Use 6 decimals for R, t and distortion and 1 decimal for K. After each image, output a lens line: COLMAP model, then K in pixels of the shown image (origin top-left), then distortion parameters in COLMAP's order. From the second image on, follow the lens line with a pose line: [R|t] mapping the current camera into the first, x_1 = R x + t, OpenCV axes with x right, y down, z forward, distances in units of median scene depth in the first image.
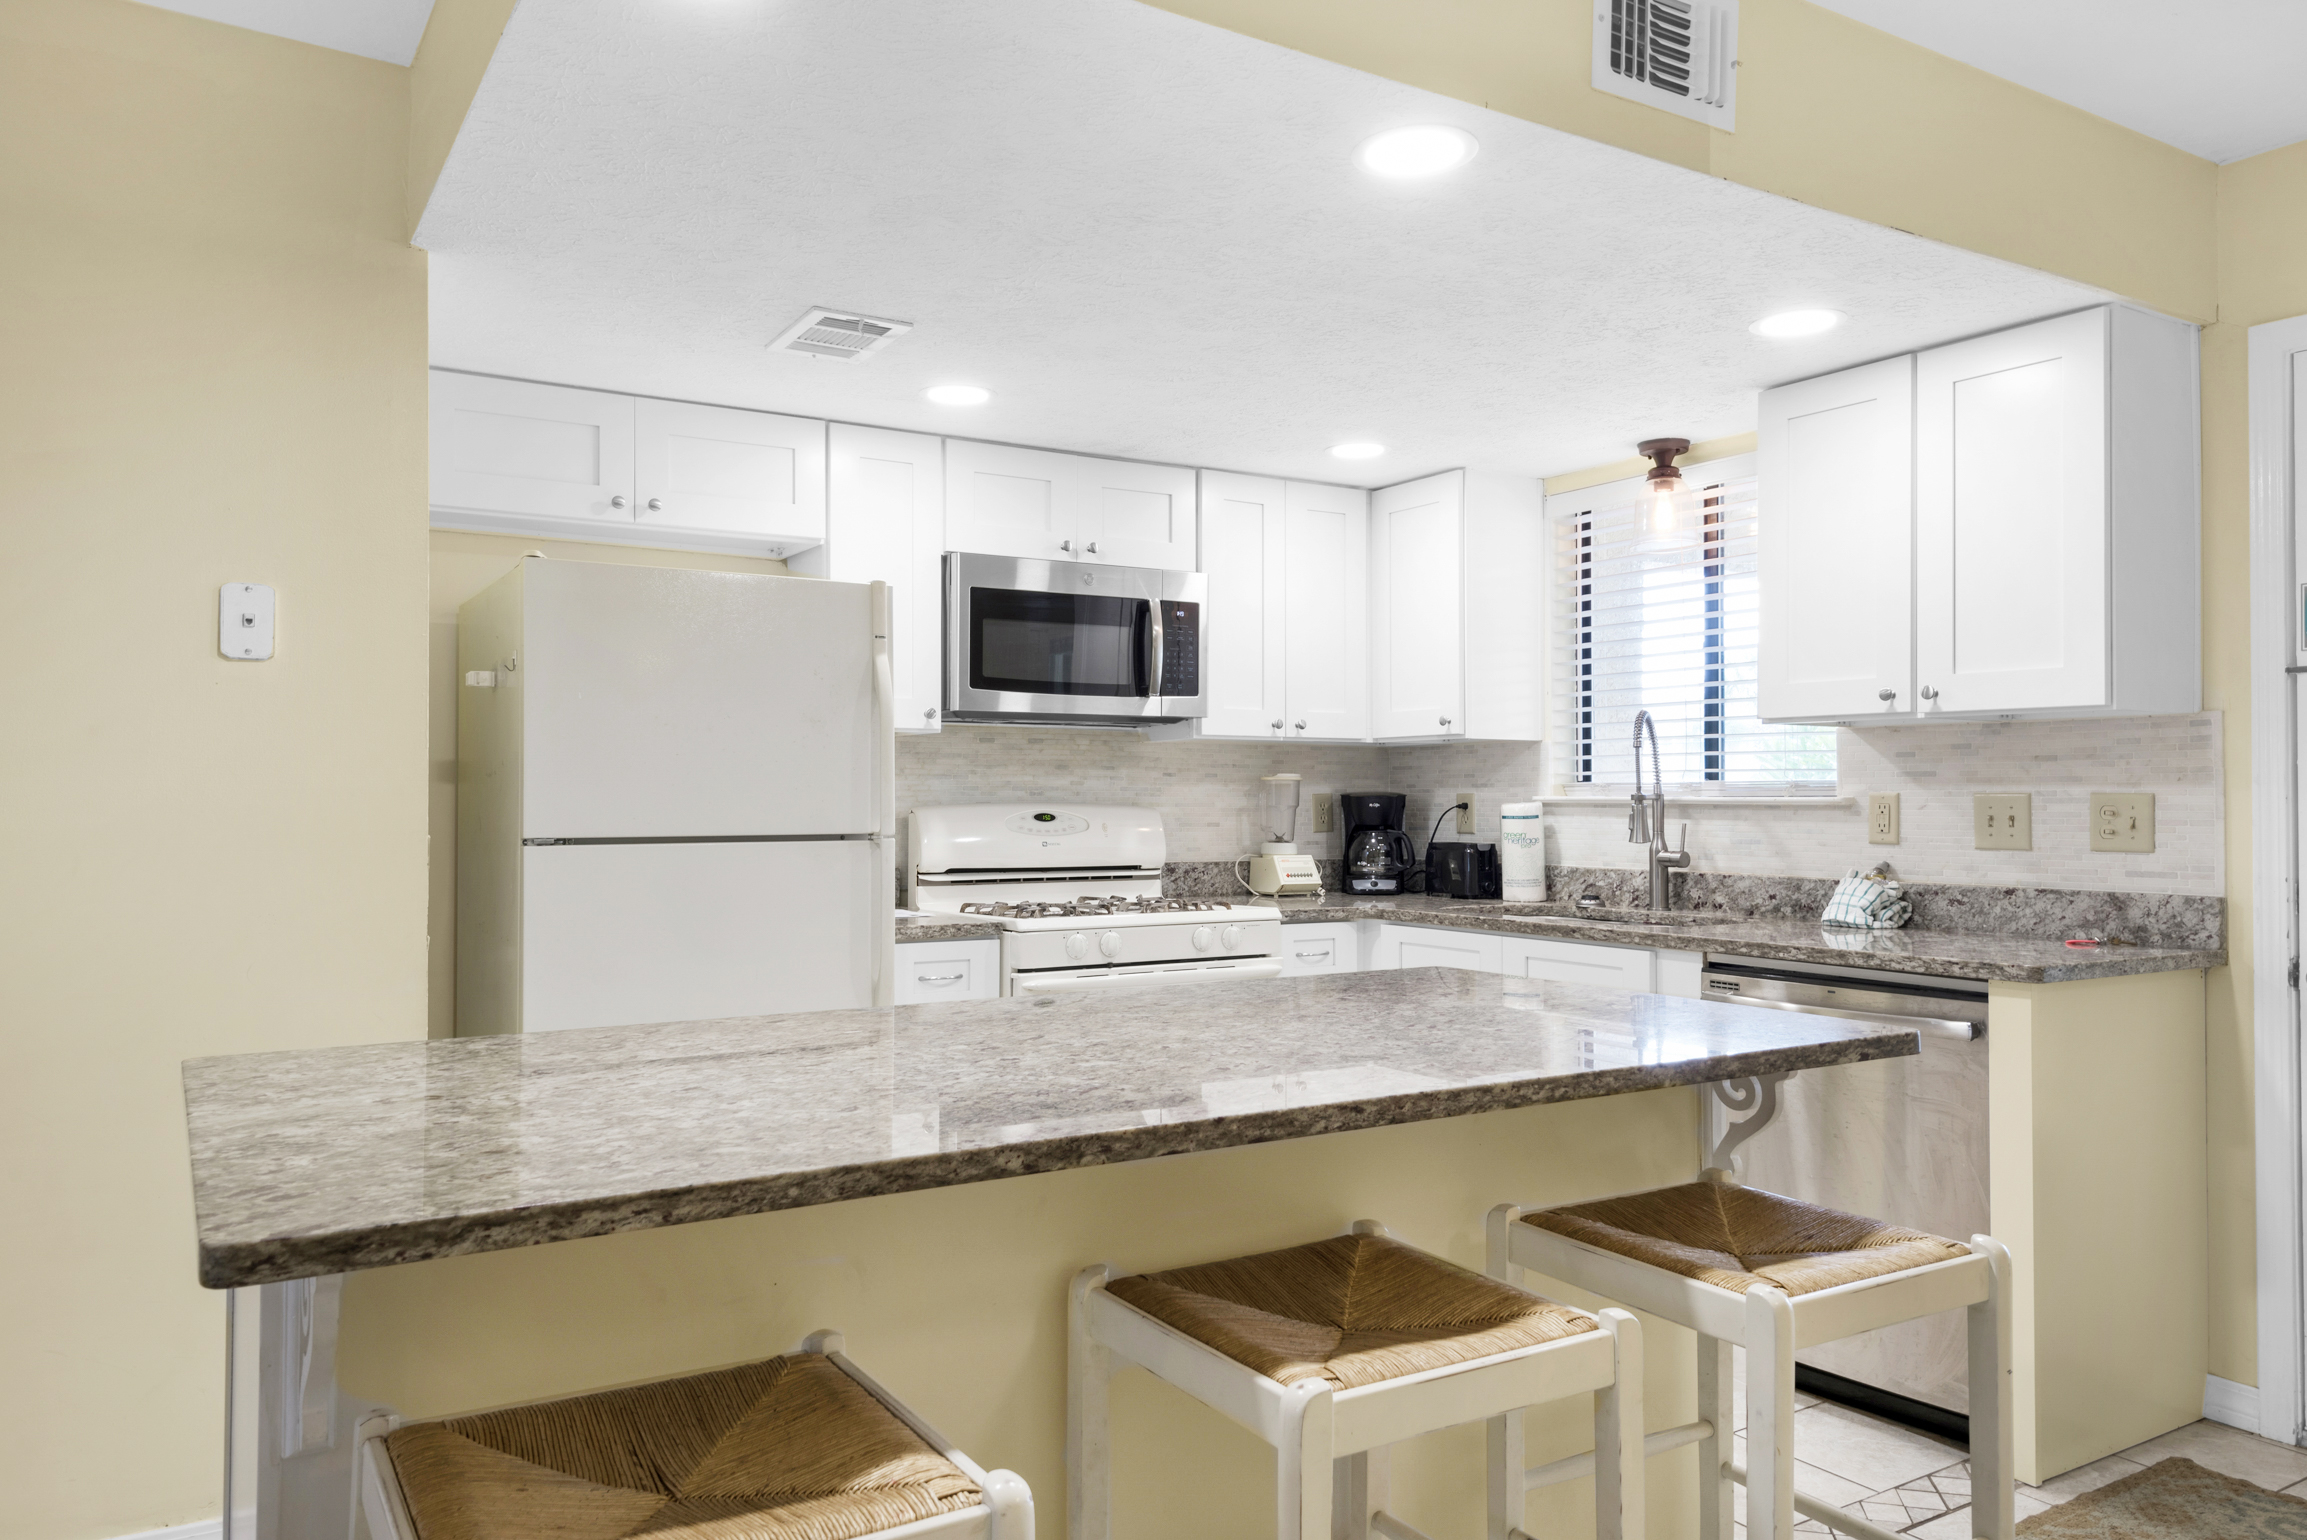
lens RADIAL K [[1591.5, 0, 1153.5], [0, 1591.5, 770.0], [0, 0, 1]] dist [0.044022, -0.001017]
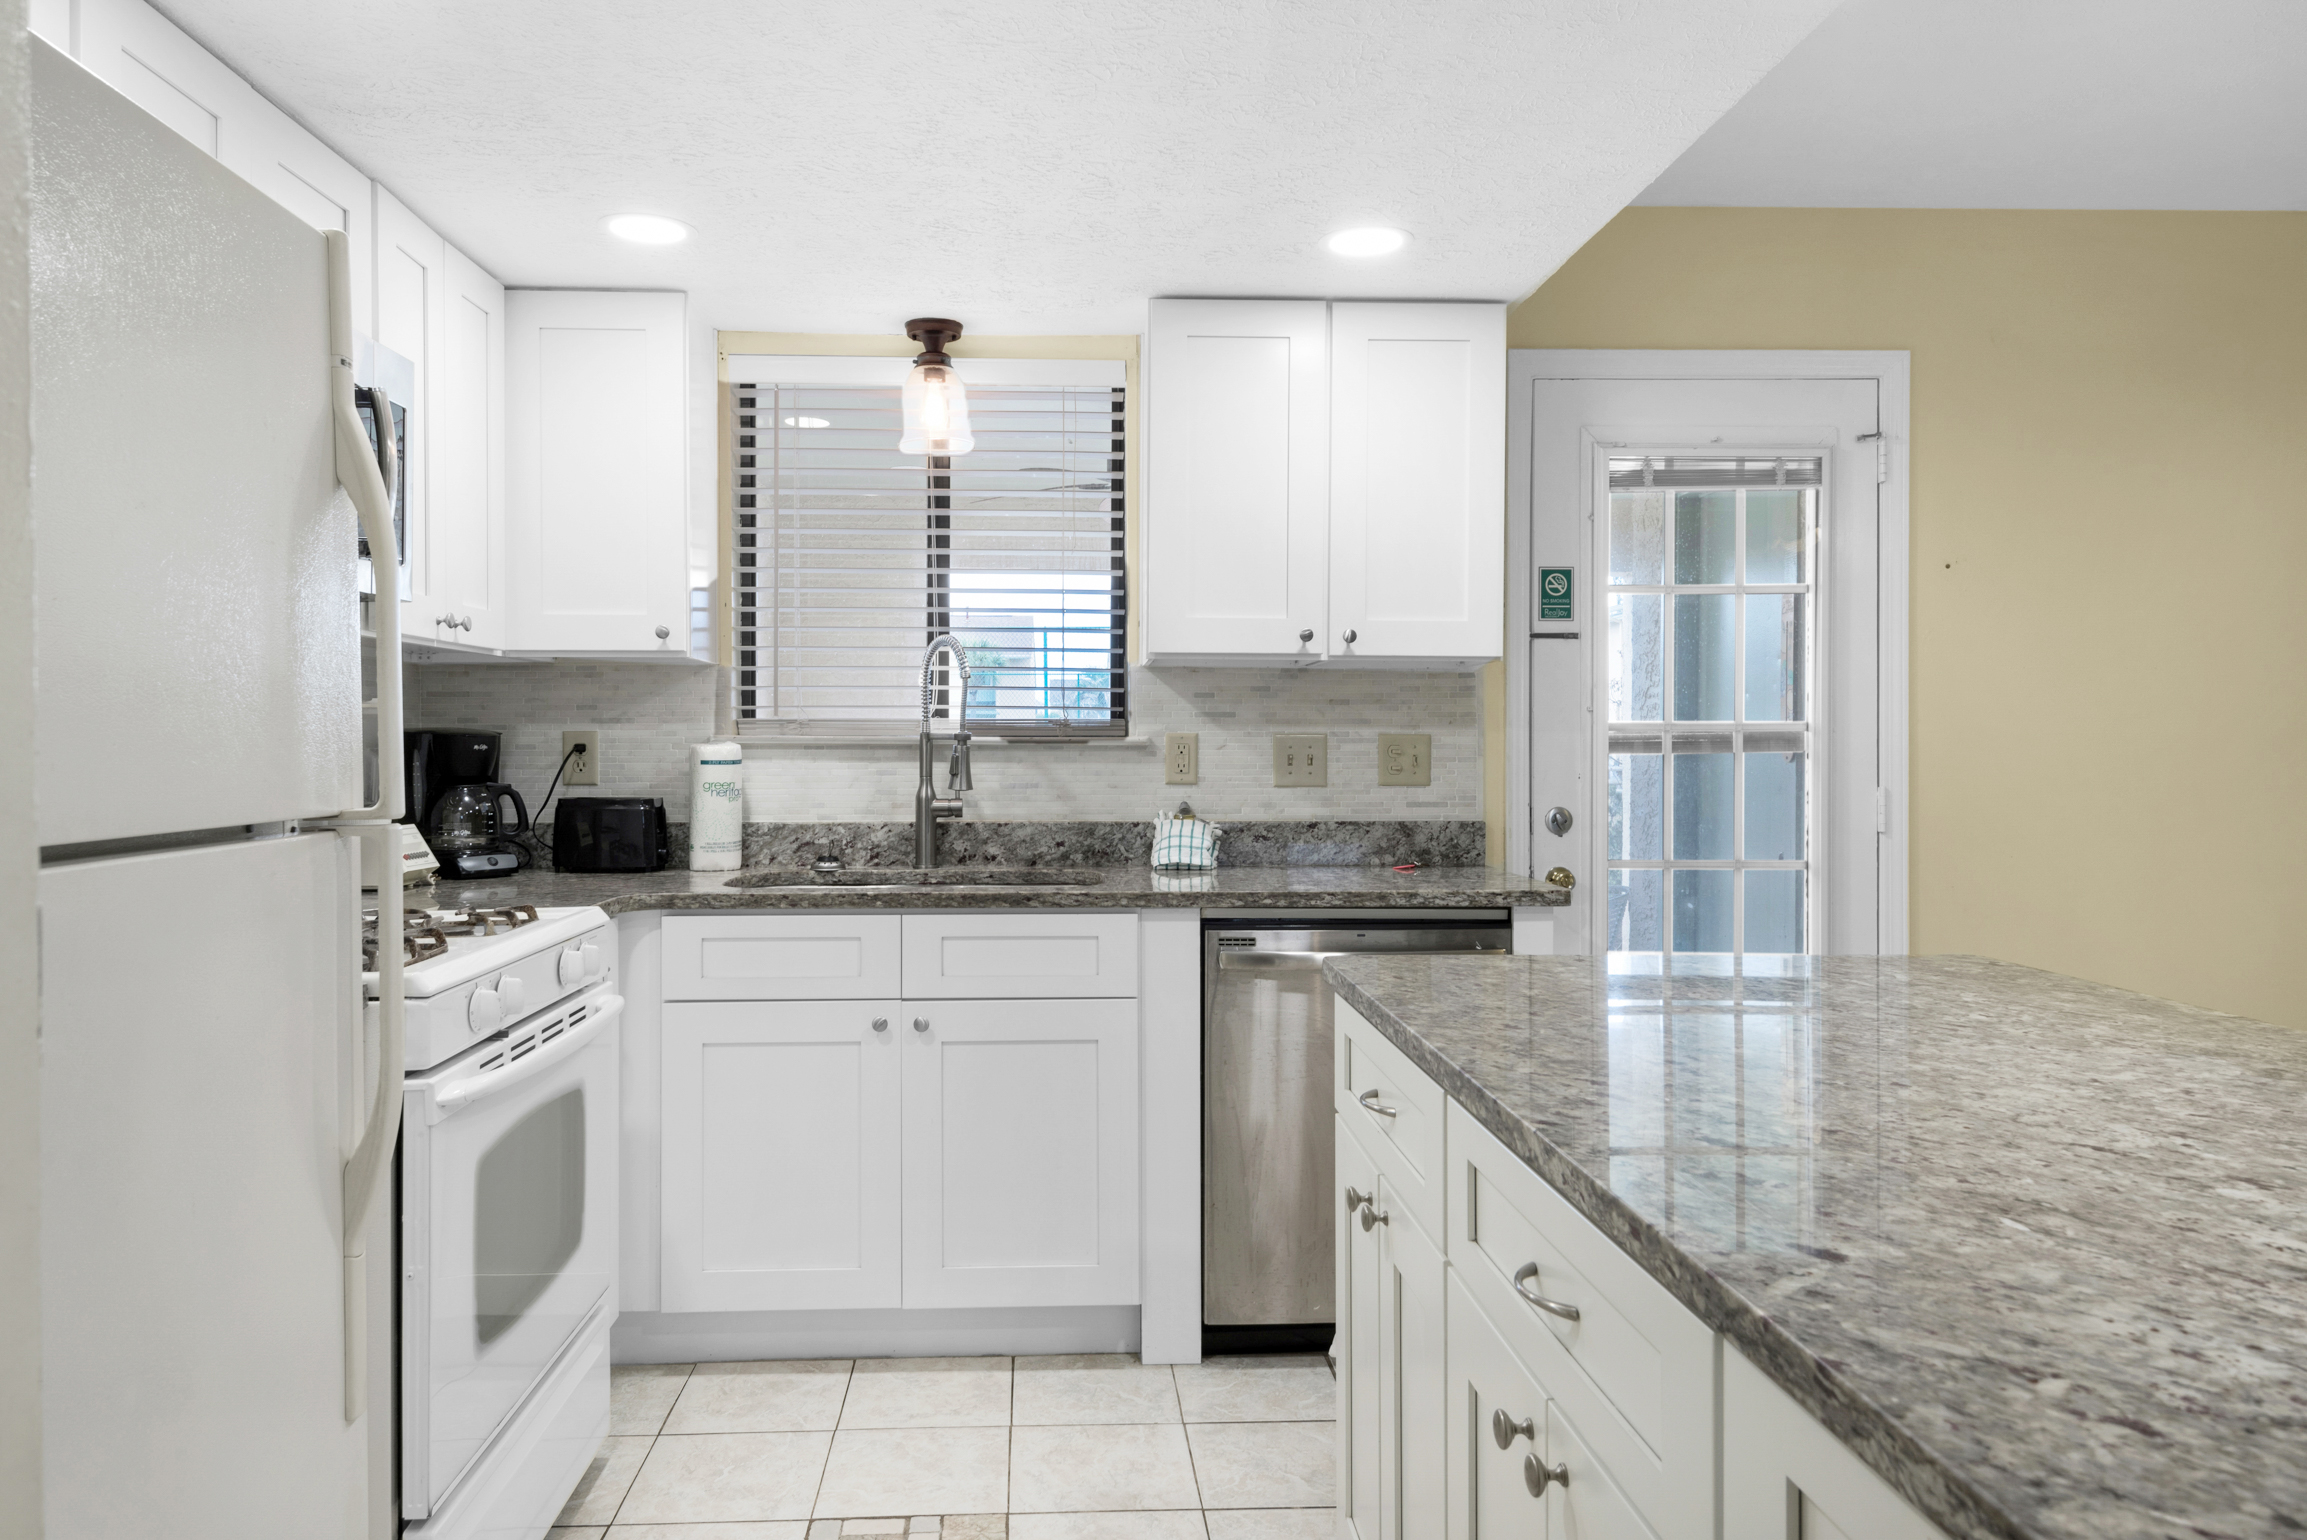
lens RADIAL K [[1591.5, 0, 1153.5], [0, 1591.5, 770.0], [0, 0, 1]] dist [0.044022, -0.001017]
pose [[0.506679, -0.017427, 0.861959, -0.412738], [-0.017033, 0.999398, 0.030218, 0.007738], [-0.861967, -0.029992, 0.506077, 0.522260]]
